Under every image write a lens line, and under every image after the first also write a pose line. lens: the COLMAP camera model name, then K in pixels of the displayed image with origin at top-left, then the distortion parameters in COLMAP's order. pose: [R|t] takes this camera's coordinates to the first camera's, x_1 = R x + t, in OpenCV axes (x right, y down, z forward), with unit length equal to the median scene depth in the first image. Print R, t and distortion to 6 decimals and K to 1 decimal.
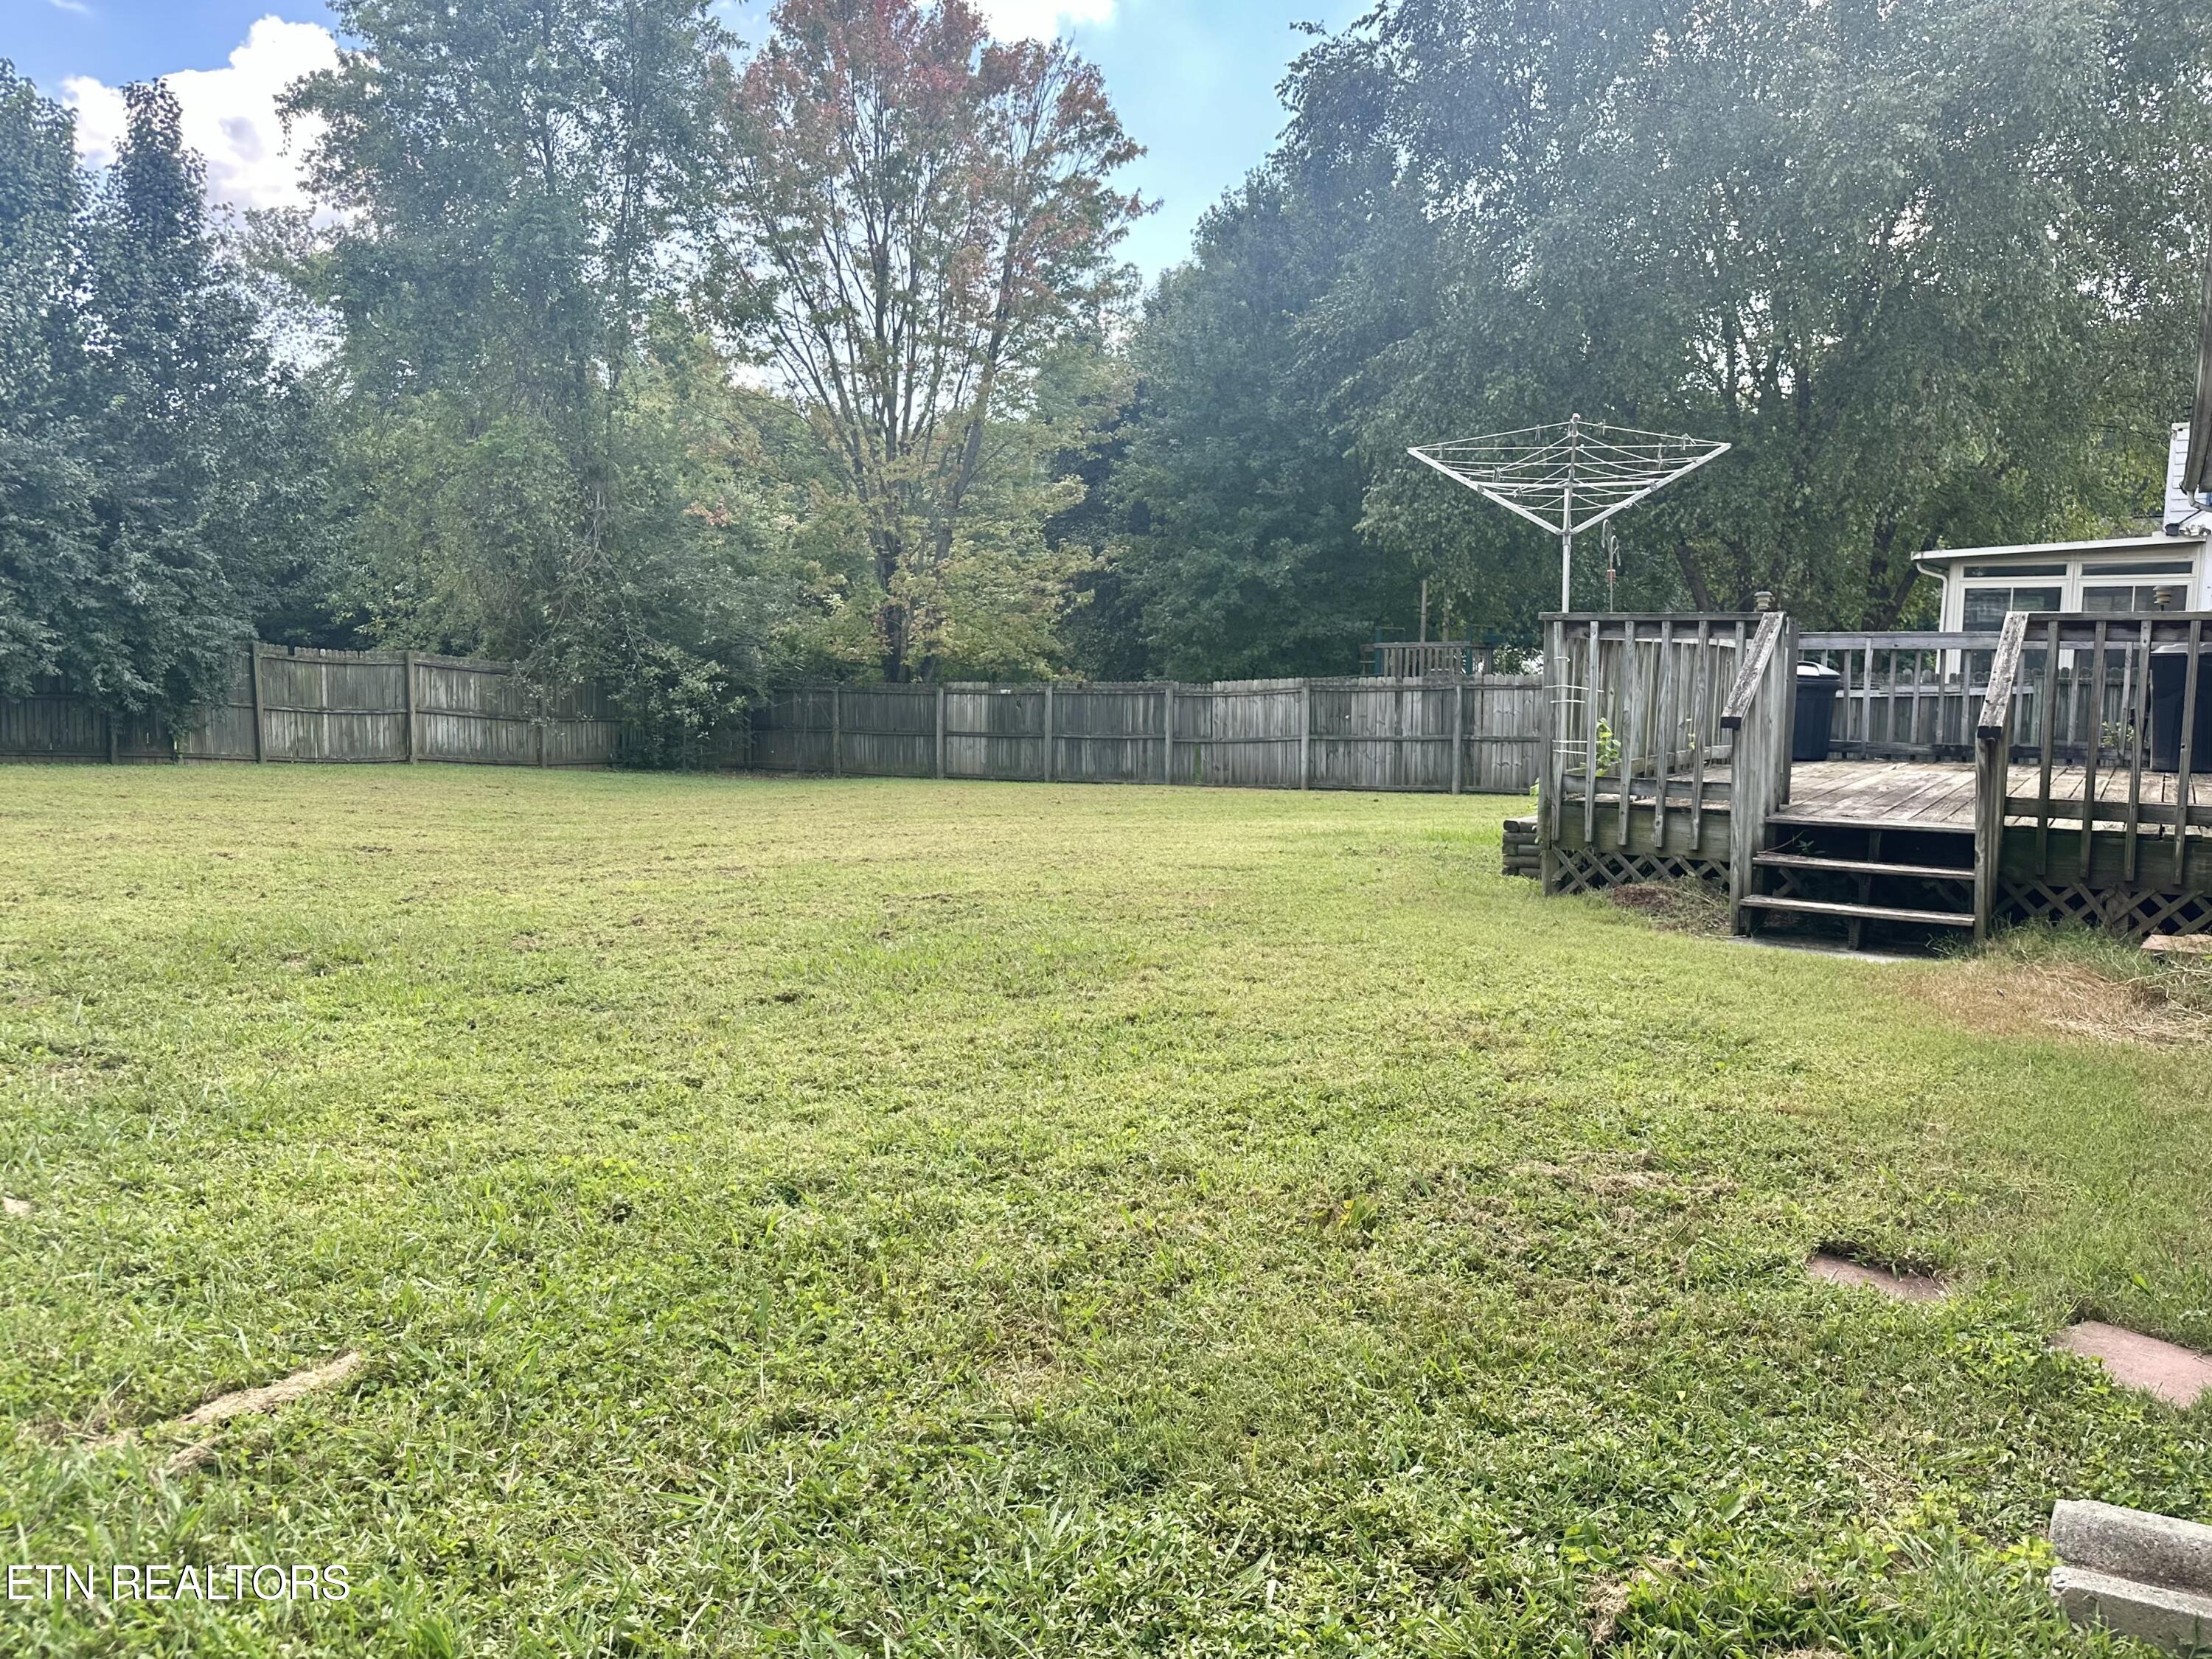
lens RADIAL K [[1571.8, 0, 1083.4], [0, 1571.8, 813.0], [0, 0, 1]] dist [0.039920, -0.057212]
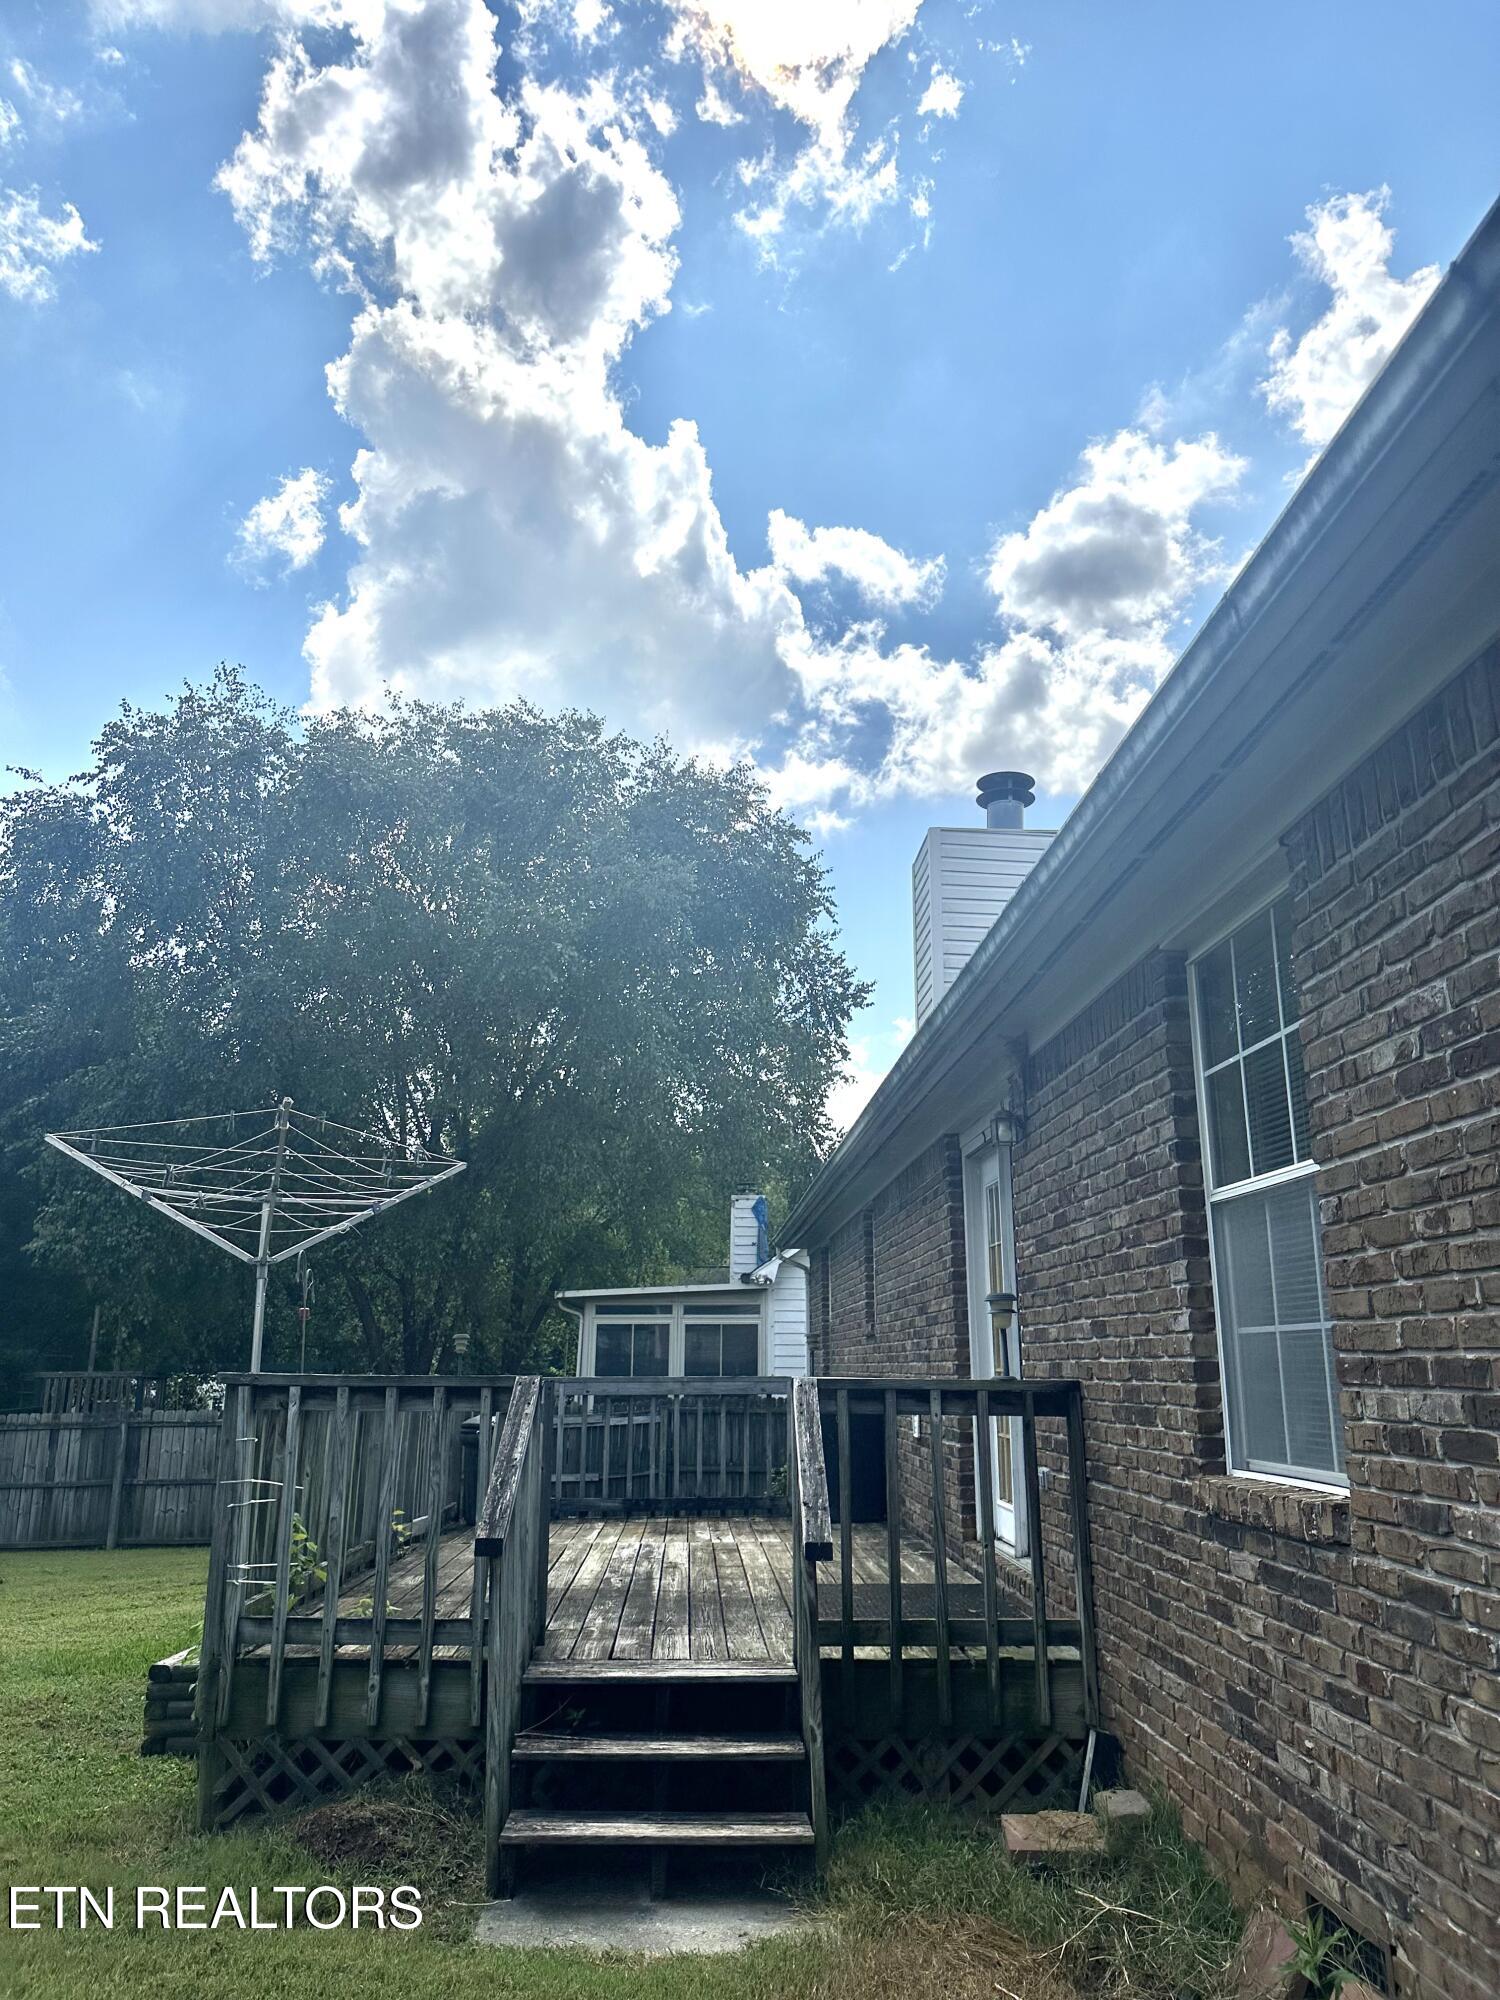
lens RADIAL K [[1421.1, 0, 754.8], [0, 1421.1, 986.6], [0, 0, 1]] dist [0.039920, -0.057212]
pose [[0.808160, 0.148859, 0.569840, 0.088473], [0.065878, 0.938613, -0.338624, -0.054914], [-0.585267, 0.311202, 0.748743, 0.310941]]
